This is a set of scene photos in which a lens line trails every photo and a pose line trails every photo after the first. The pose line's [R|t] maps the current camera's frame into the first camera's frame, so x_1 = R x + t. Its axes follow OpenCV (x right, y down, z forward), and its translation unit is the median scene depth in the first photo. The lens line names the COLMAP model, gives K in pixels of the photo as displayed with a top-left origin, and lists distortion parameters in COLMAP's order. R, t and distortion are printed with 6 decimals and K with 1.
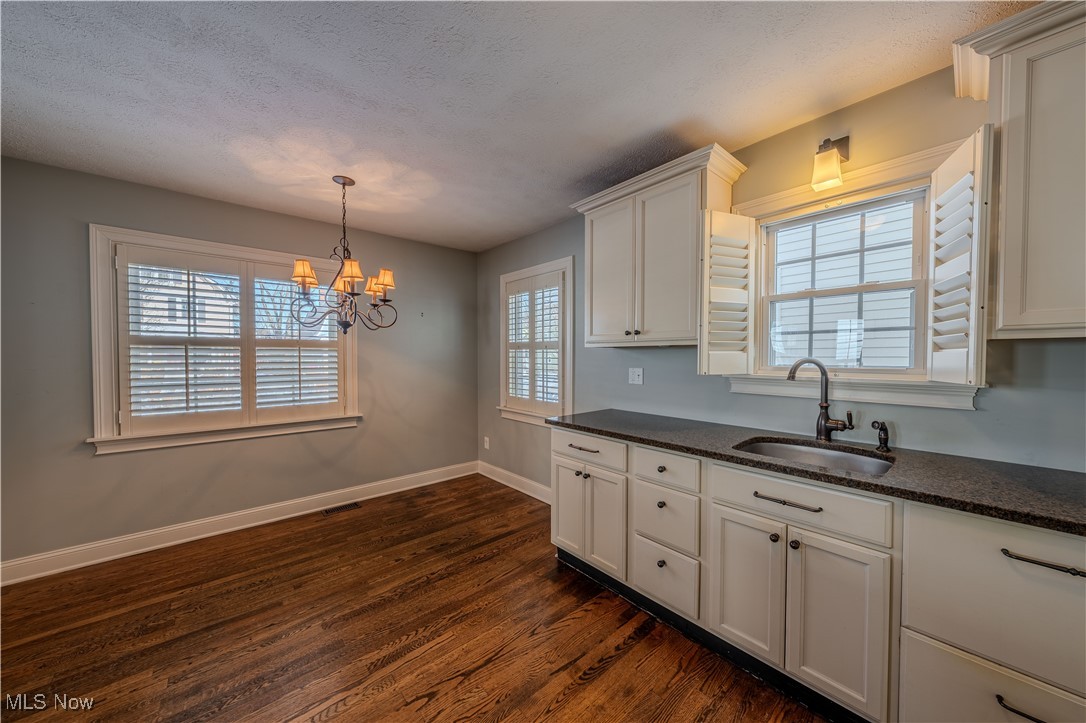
lens RADIAL K [[372.4, 0, 542.9], [0, 372.4, 363.9], [0, 0, 1]] dist [-0.001182, -0.000050]
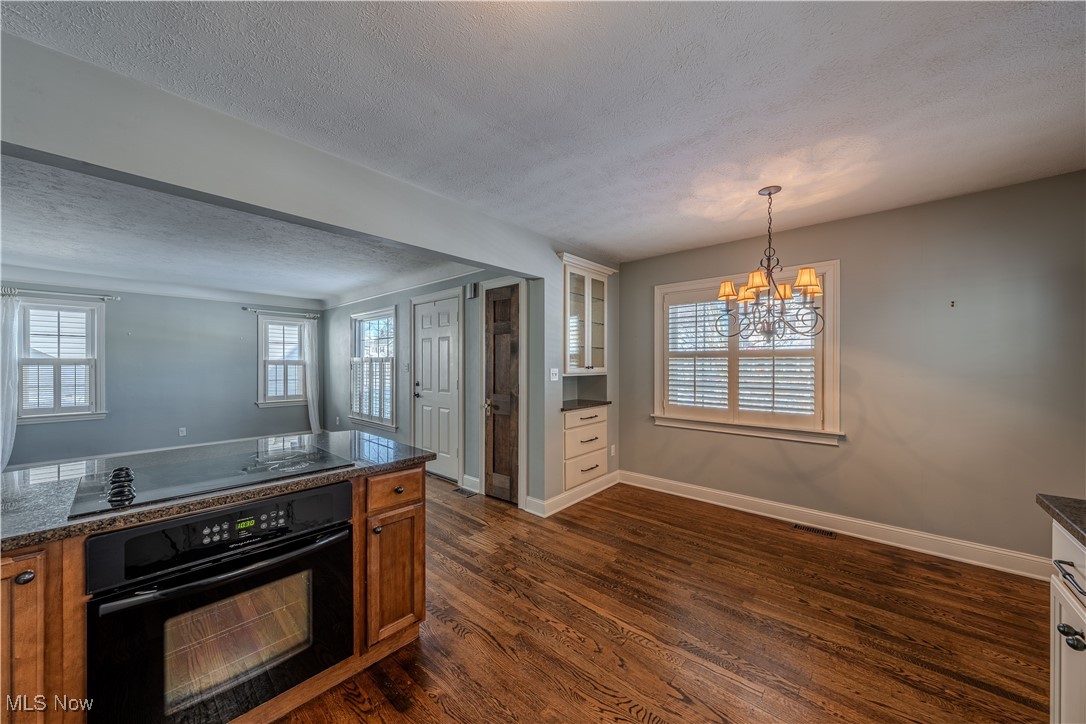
lens RADIAL K [[379.6, 0, 543.0], [0, 379.6, 365.4], [0, 0, 1]] dist [-0.002143, -0.000183]
pose [[0.129505, 0.003703, -0.991572, 0.408646], [-0.021627, 0.999766, 0.000909, -0.009606], [0.991343, 0.021327, 0.129555, 0.276965]]
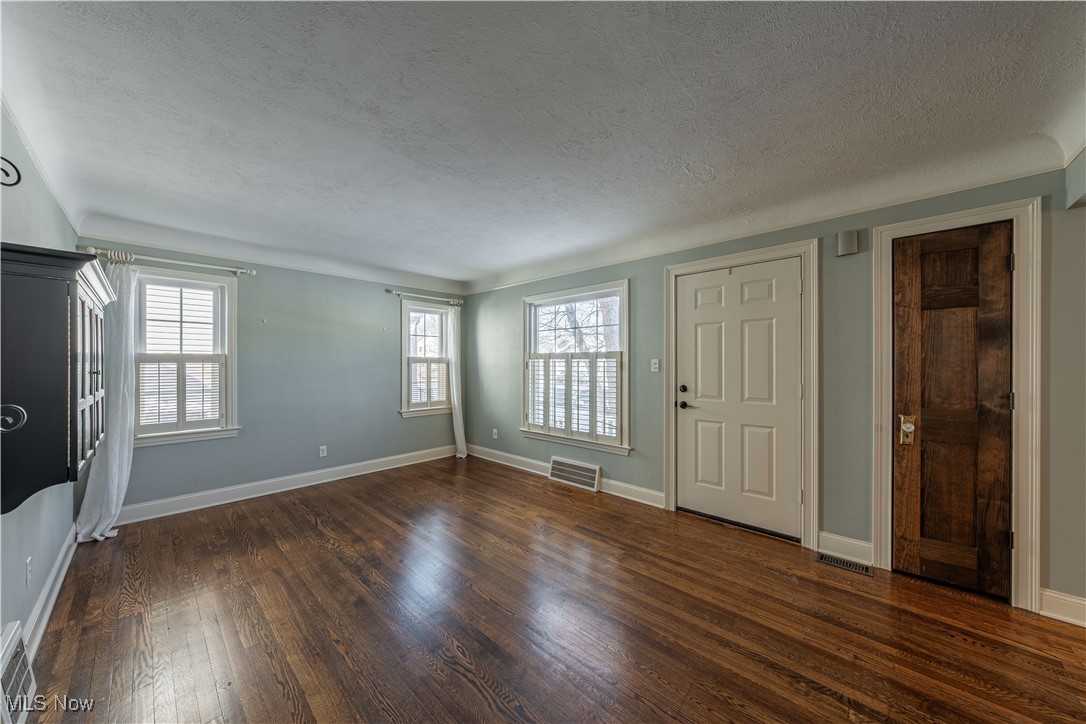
lens RADIAL K [[372.4, 0, 542.9], [0, 372.4, 364.4], [0, 0, 1]] dist [-0.001182, -0.000050]
pose [[0.103897, 0.001150, -0.994587, -0.354697], [-0.020256, 0.999794, -0.000960, 0.026344], [0.994382, 0.020246, 0.103899, -0.779769]]
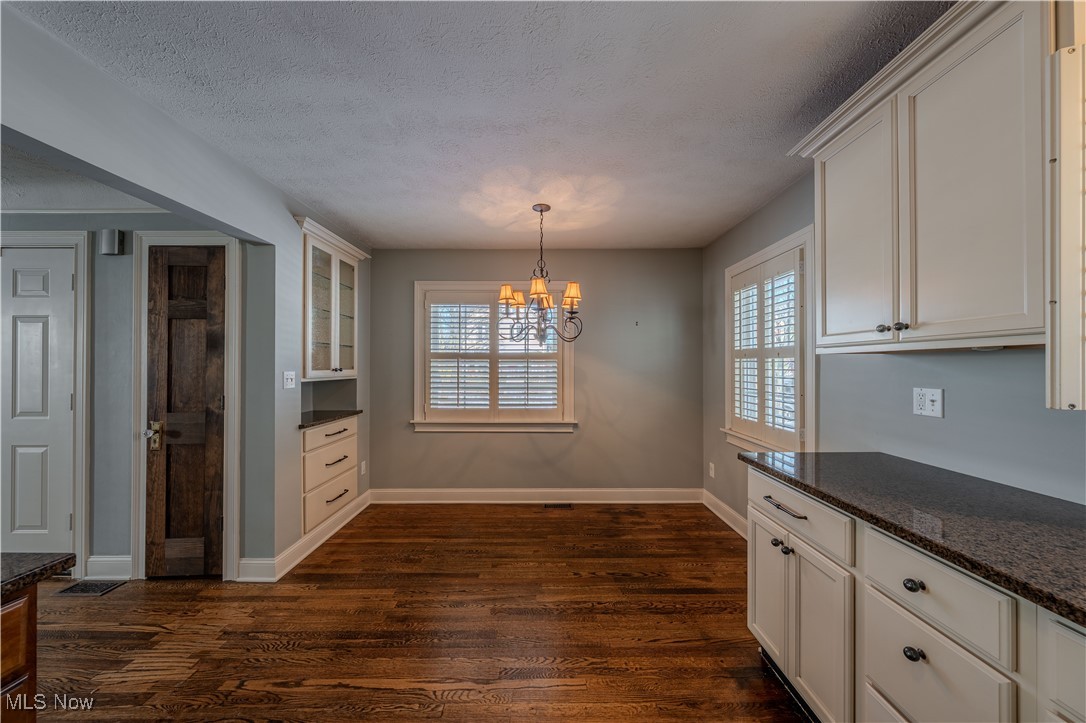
lens RADIAL K [[372.4, 0, 542.9], [0, 372.4, 363.9], [0, 0, 1]] dist [-0.001182, -0.000050]
pose [[0.753823, -0.003683, -0.657068, 0.195181], [-0.014362, 0.999653, -0.022080, -0.005728], [0.656921, 0.026082, 0.753508, 0.187501]]
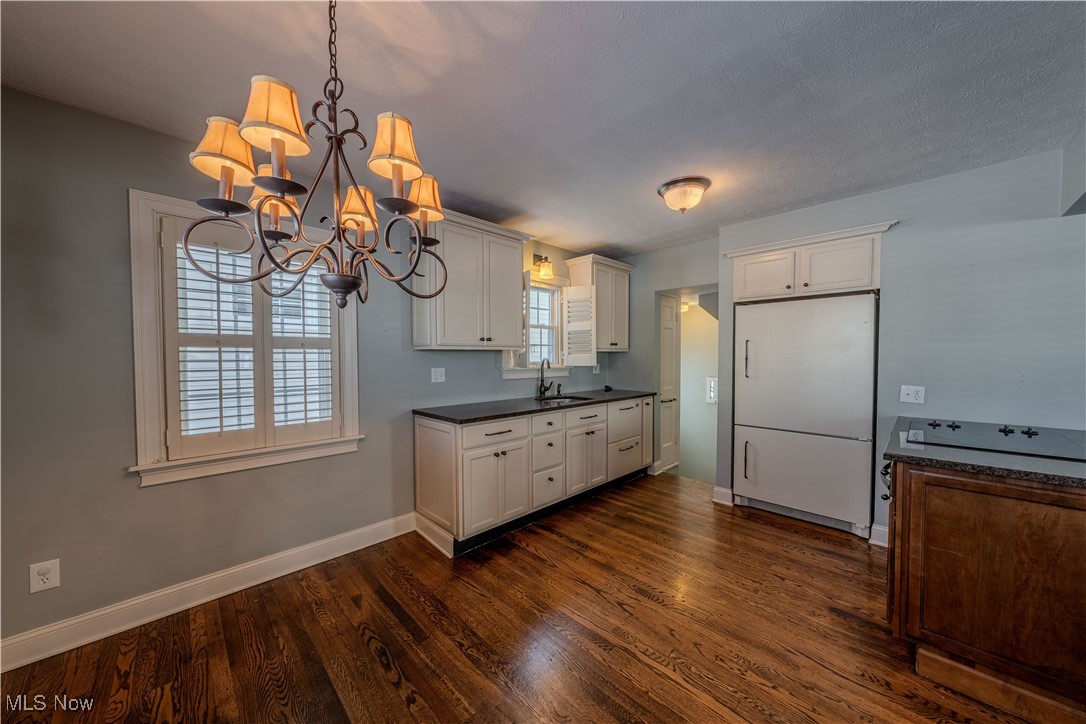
lens RADIAL K [[379.6, 0, 543.0], [0, 379.6, 365.4], [0, 0, 1]] dist [-0.002143, -0.000183]
pose [[-0.067040, -0.023552, 0.997472, -1.007423], [0.026204, 0.999335, 0.025357, -0.019689], [-0.997406, 0.027838, -0.066379, 0.822722]]
